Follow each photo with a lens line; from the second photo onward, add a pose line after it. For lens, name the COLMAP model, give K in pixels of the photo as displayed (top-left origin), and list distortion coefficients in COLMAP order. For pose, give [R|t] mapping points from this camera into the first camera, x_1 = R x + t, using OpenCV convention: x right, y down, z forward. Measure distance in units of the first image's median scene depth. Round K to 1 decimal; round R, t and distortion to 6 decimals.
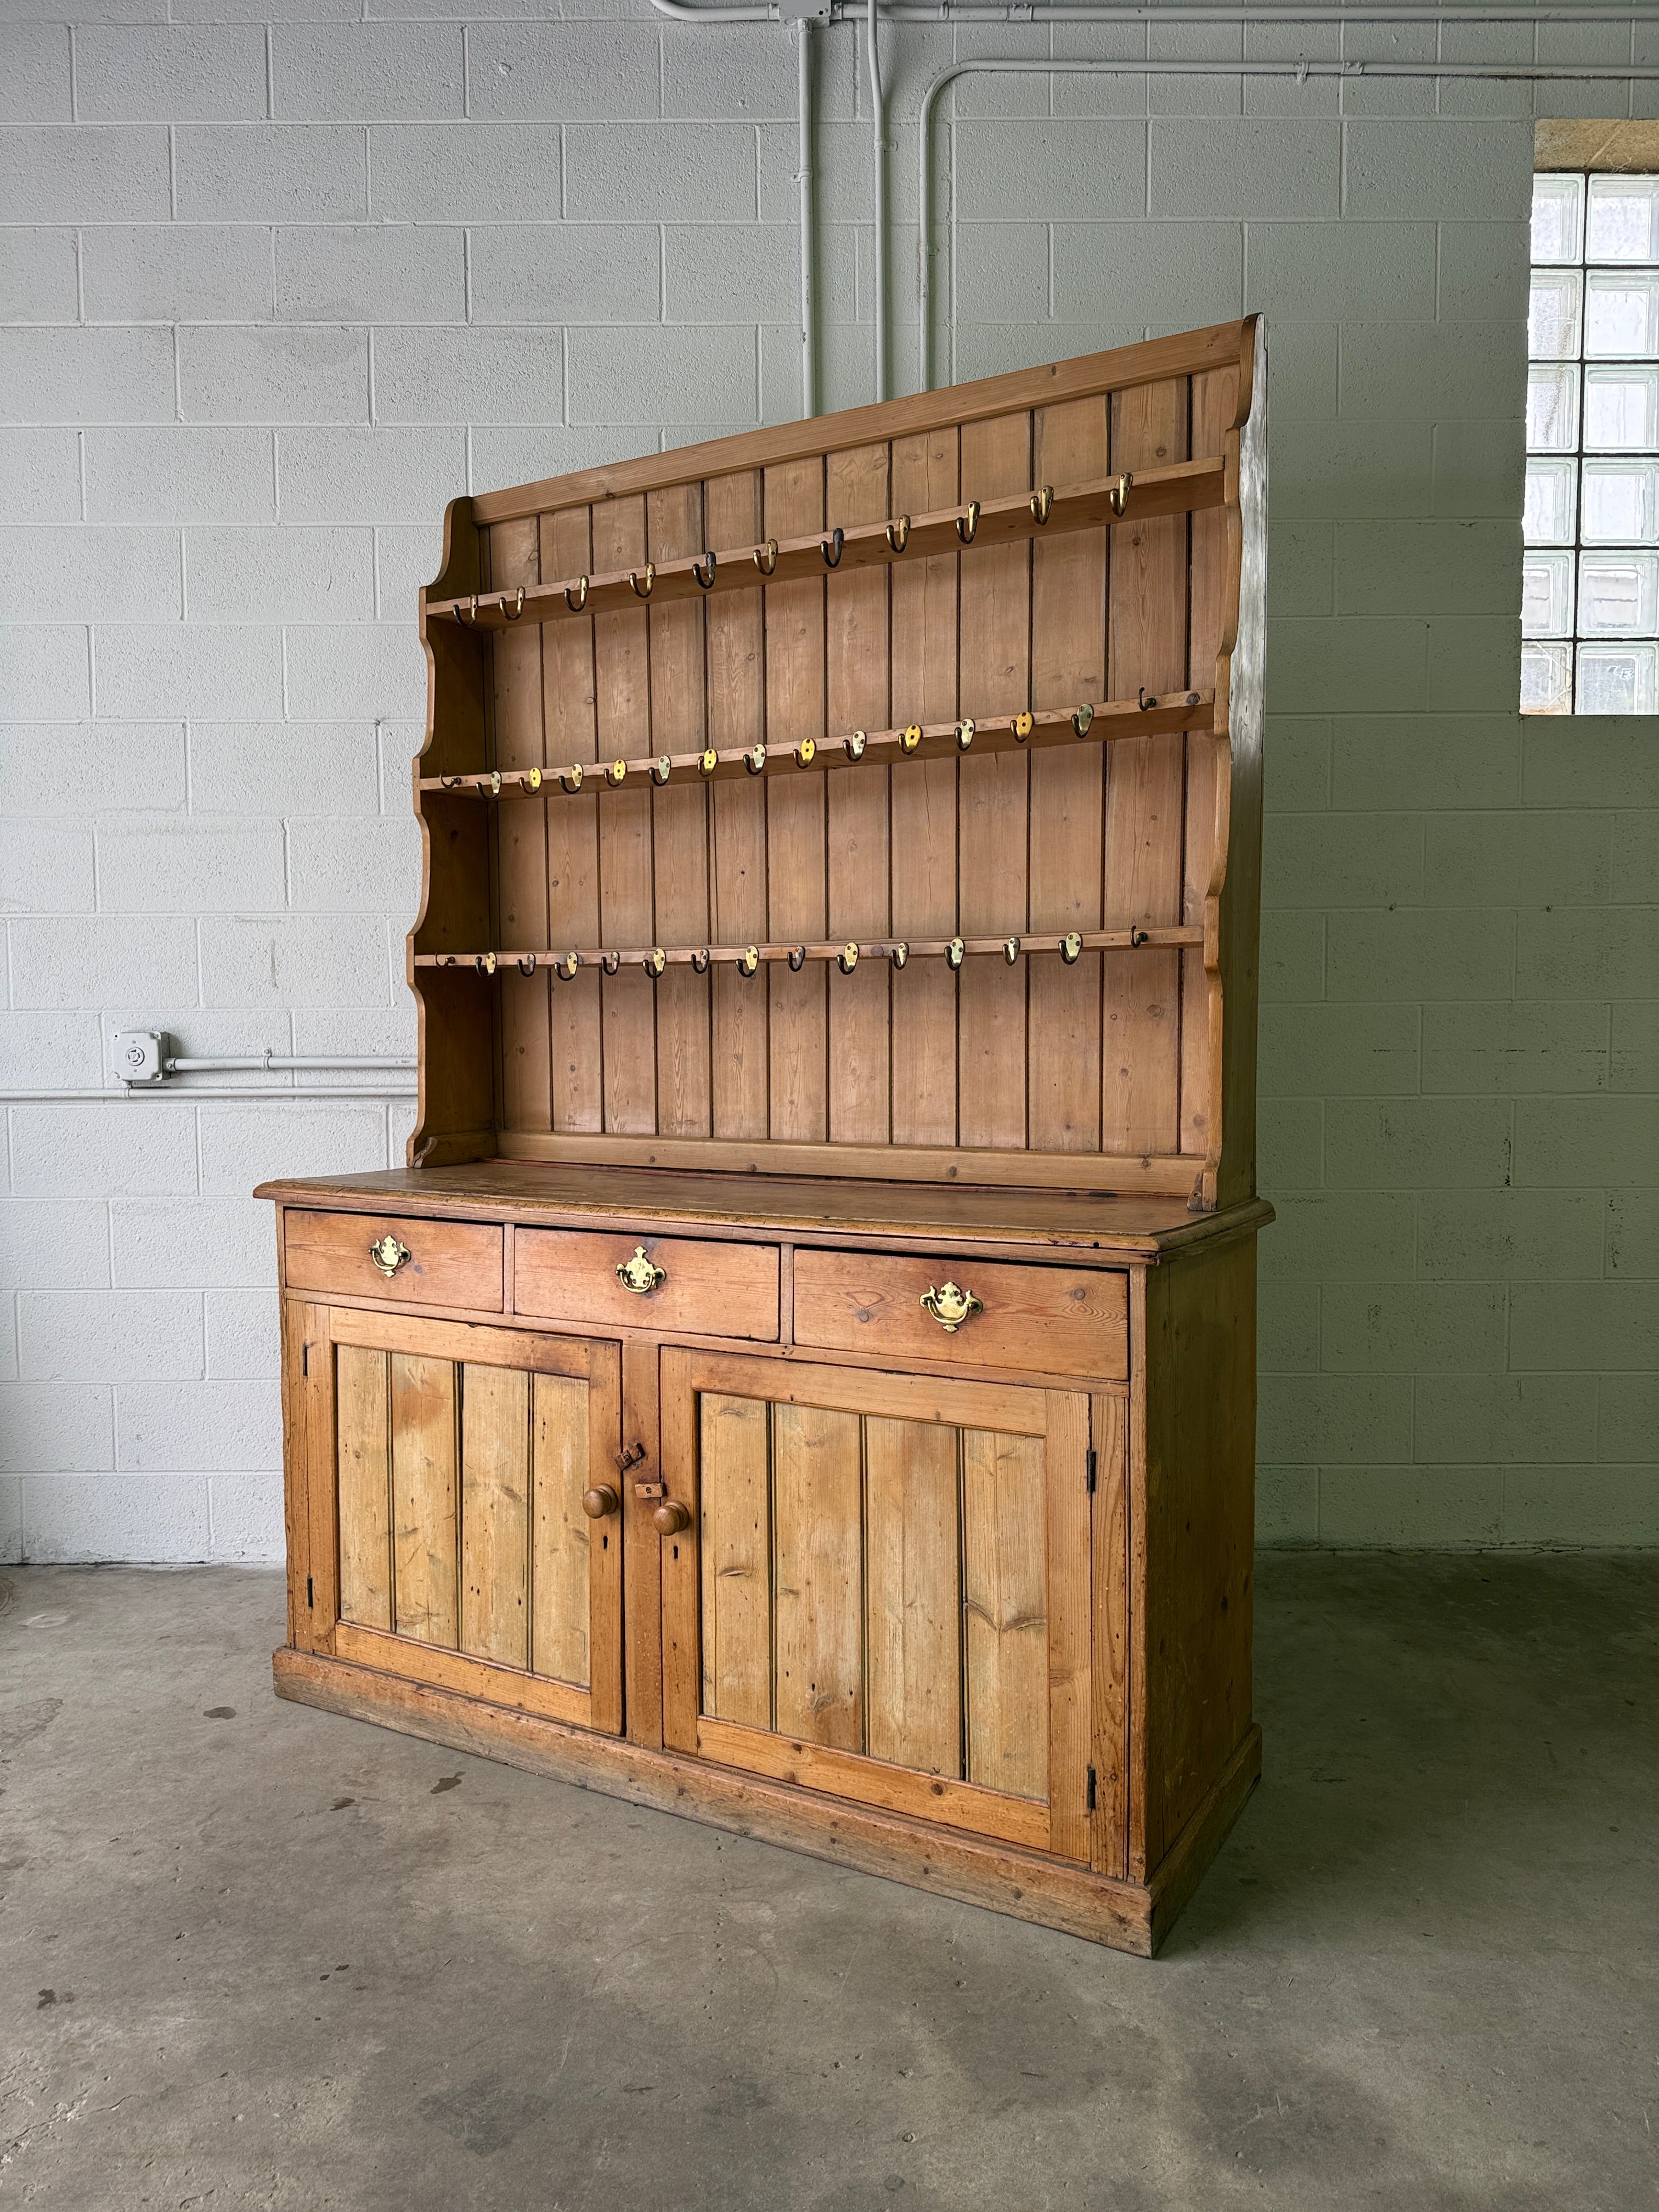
lens RADIAL K [[1554.6, 0, 834.9], [0, 1554.6, 1111.1], [0, 0, 1]] dist [0.016894, -0.020706]
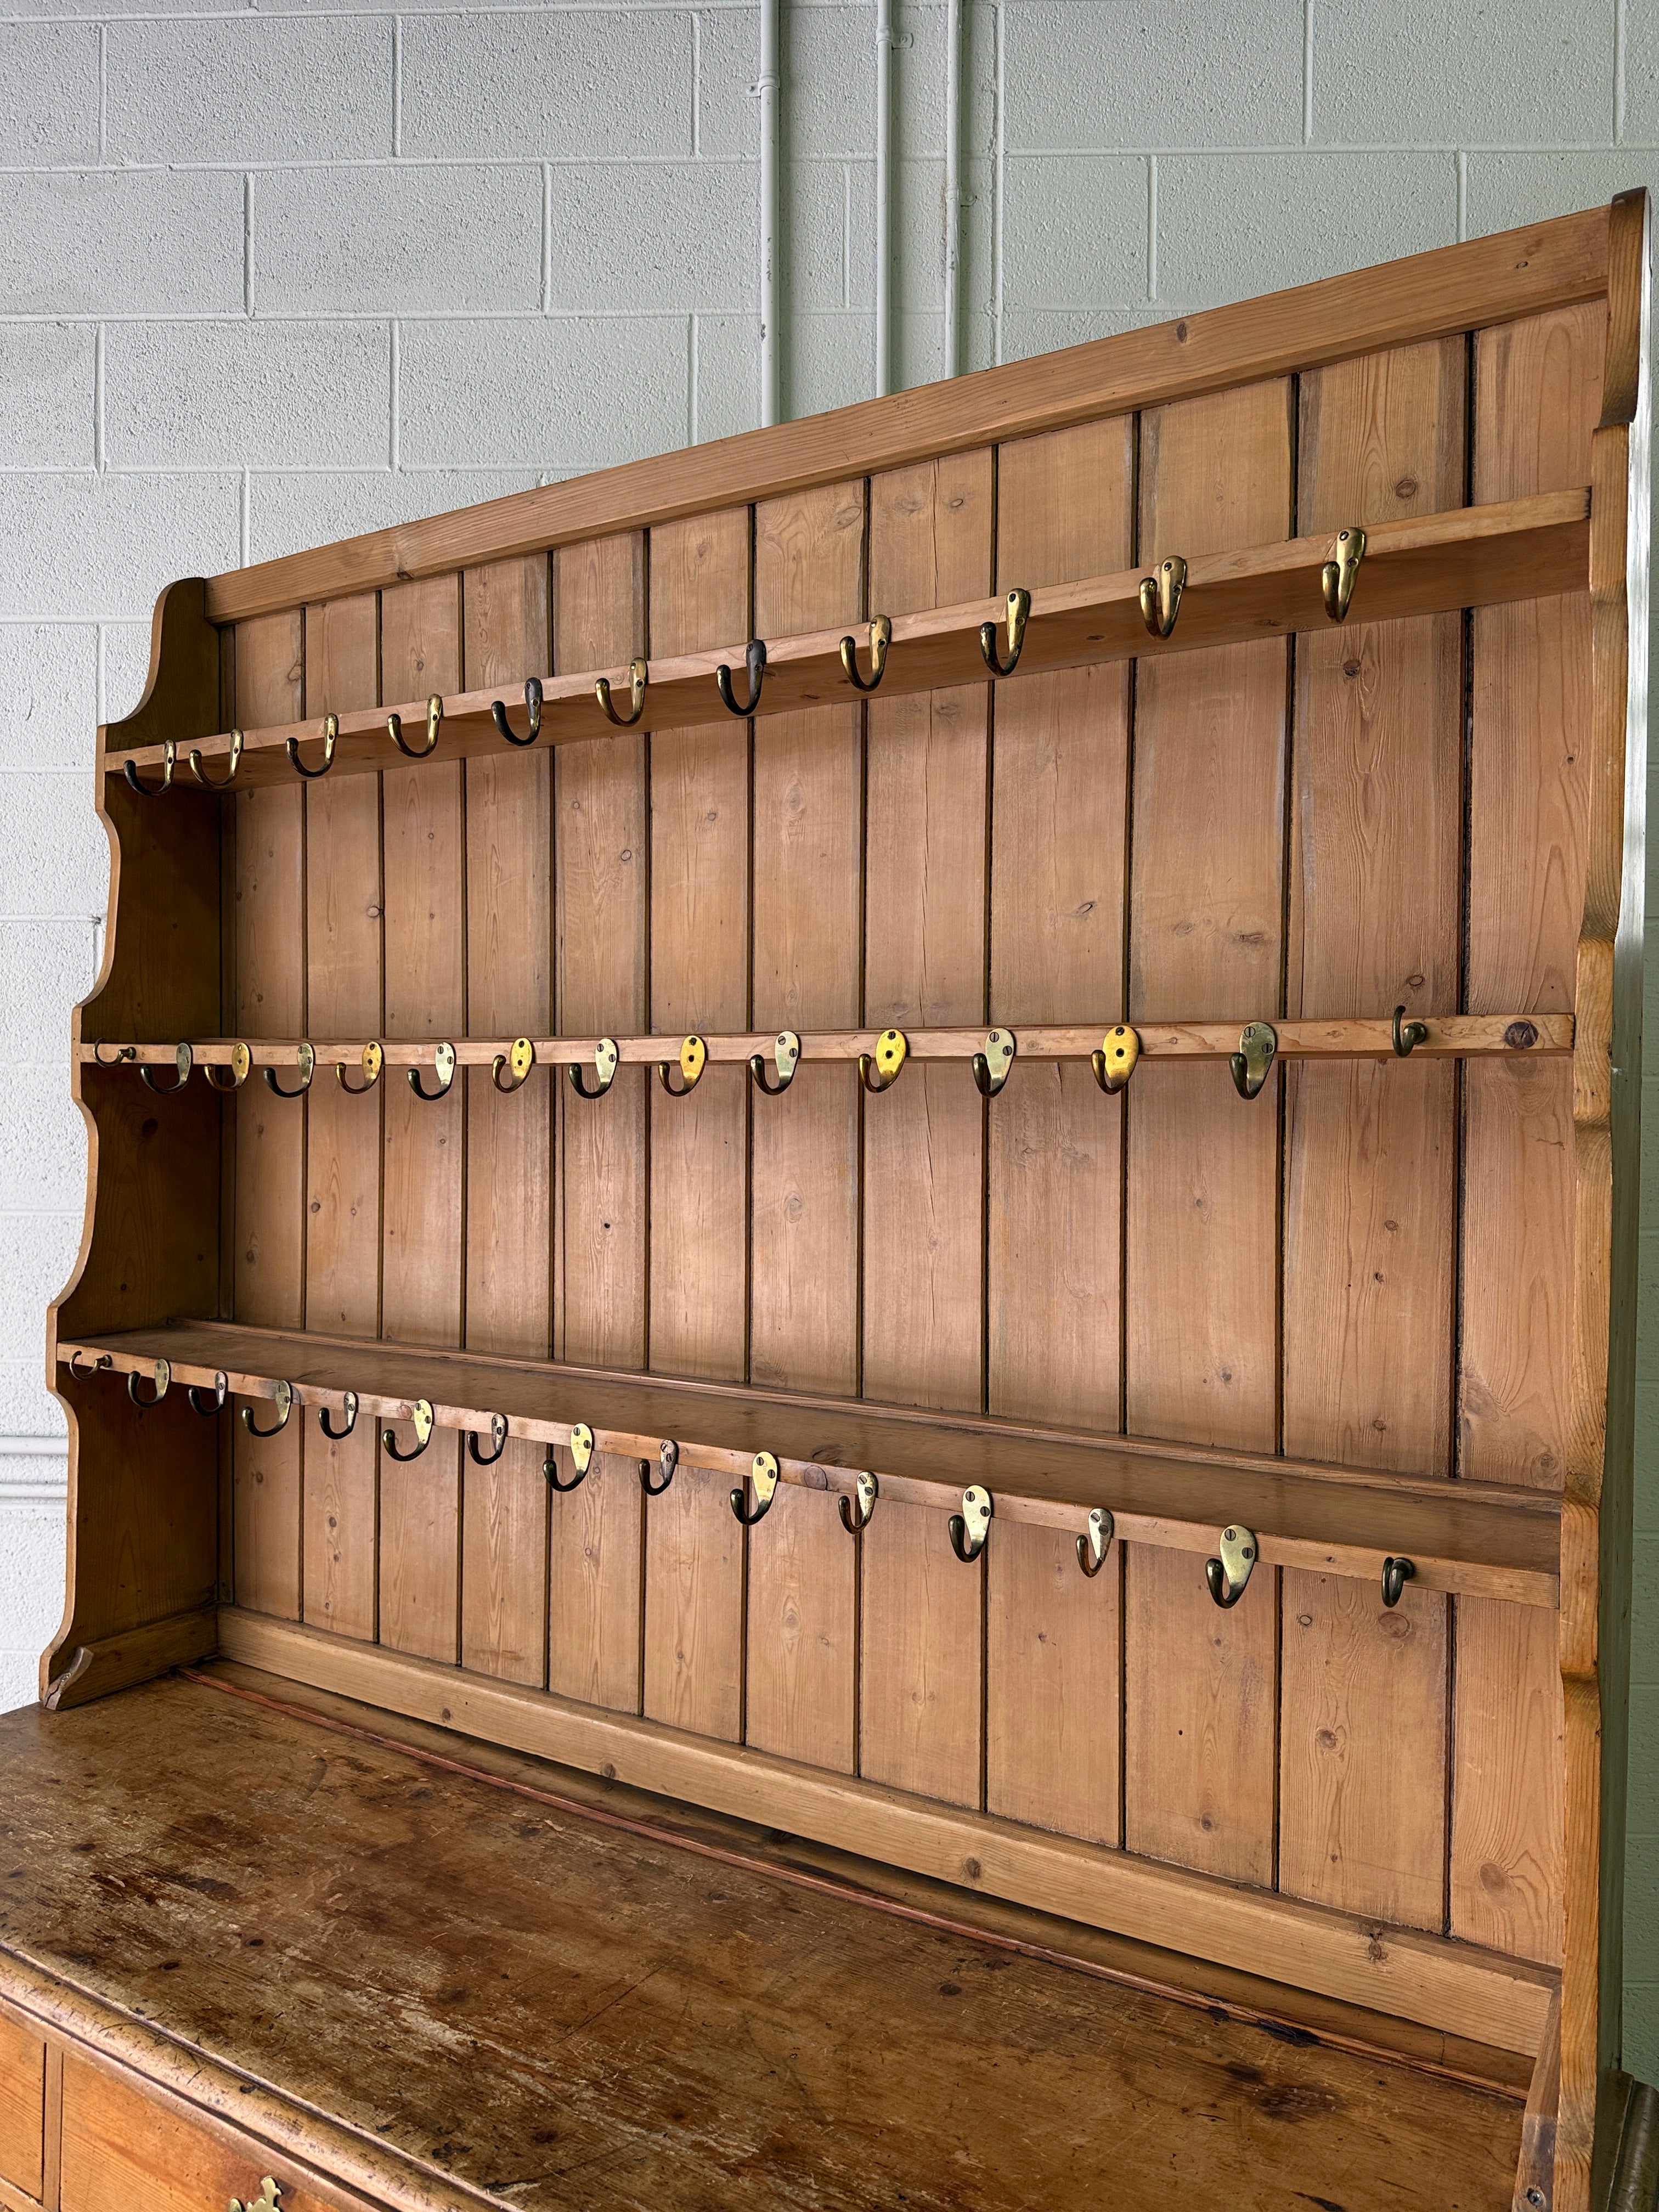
lens RADIAL K [[1554.7, 0, 830.4], [0, 1554.7, 1107.5], [0, 0, 1]] dist [0.013862, -0.017013]
pose [[0.999058, 0.013893, -0.041111, 0.048473], [-0.015800, 0.998797, -0.046428, -0.188968], [0.040417, 0.047034, 0.998075, 0.477220]]
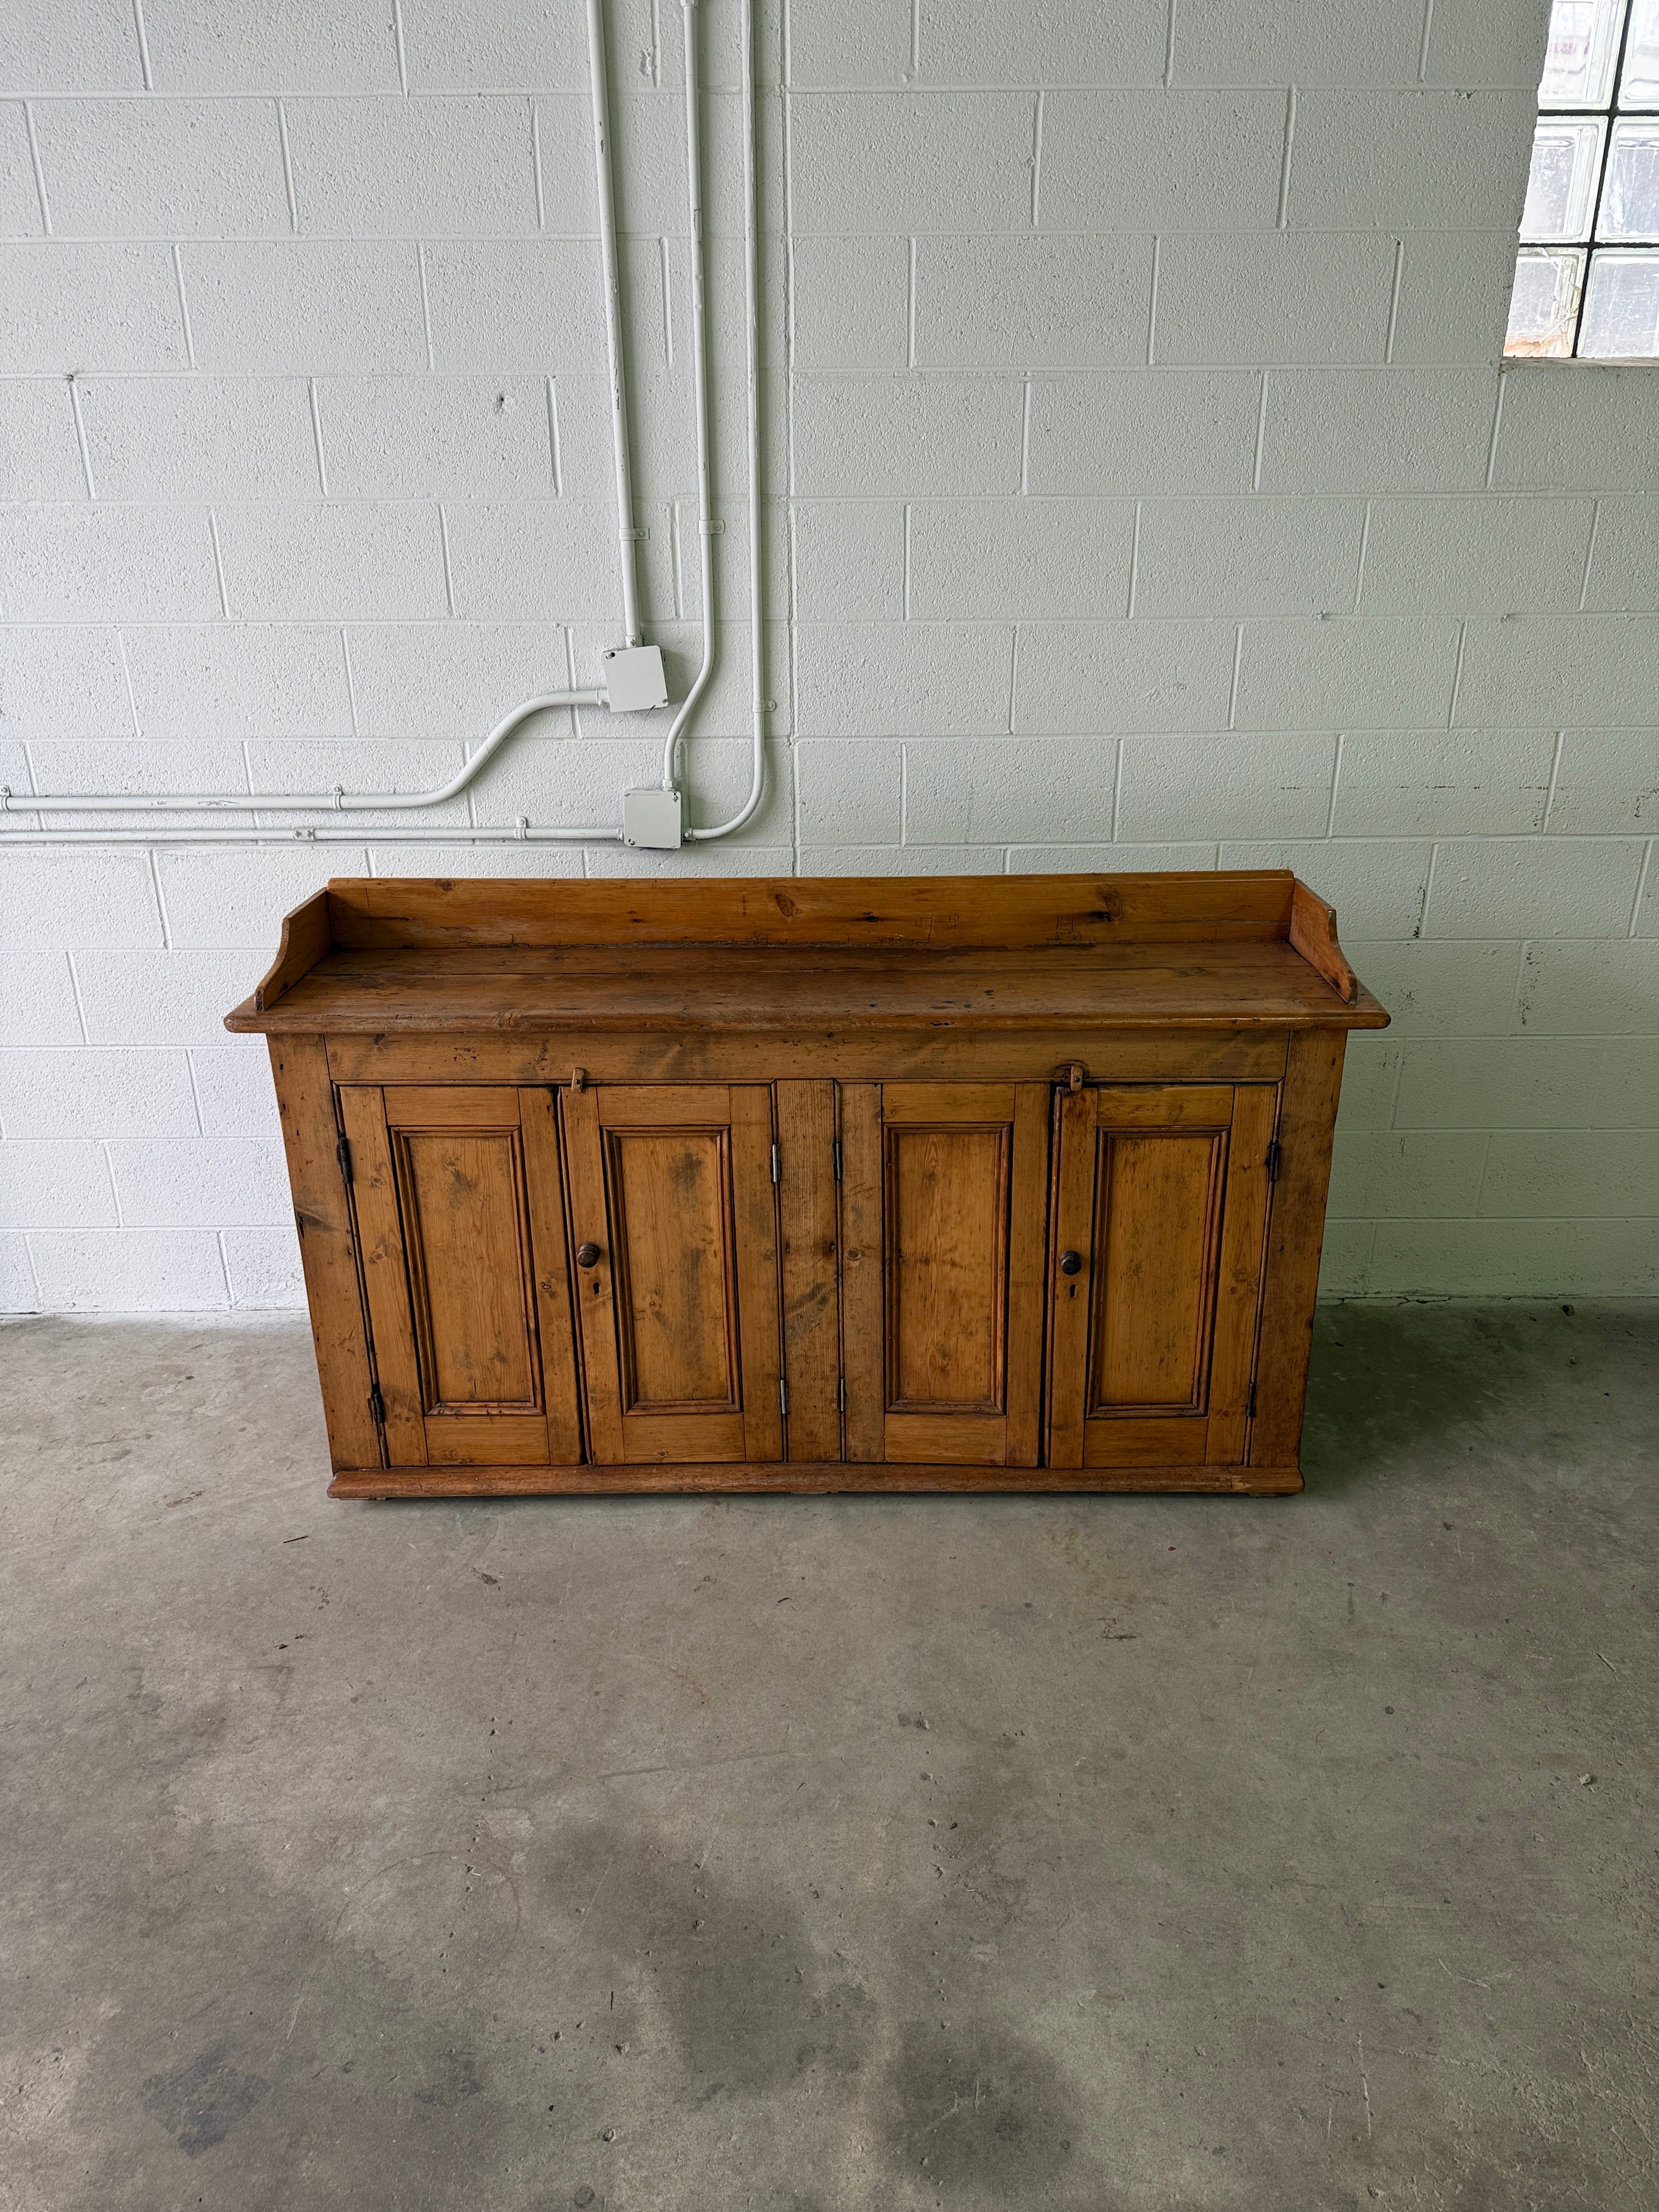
lens RADIAL K [[1558.4, 0, 831.1], [0, 1558.4, 1095.5], [0, 0, 1]] dist [0.014337, -0.017653]
pose [[1.000000, -0.000294, 0.000569, 0.123222], [0.000093, 0.946093, 0.323897, -0.207007], [-0.000634, -0.323896, 0.946092, 0.157477]]
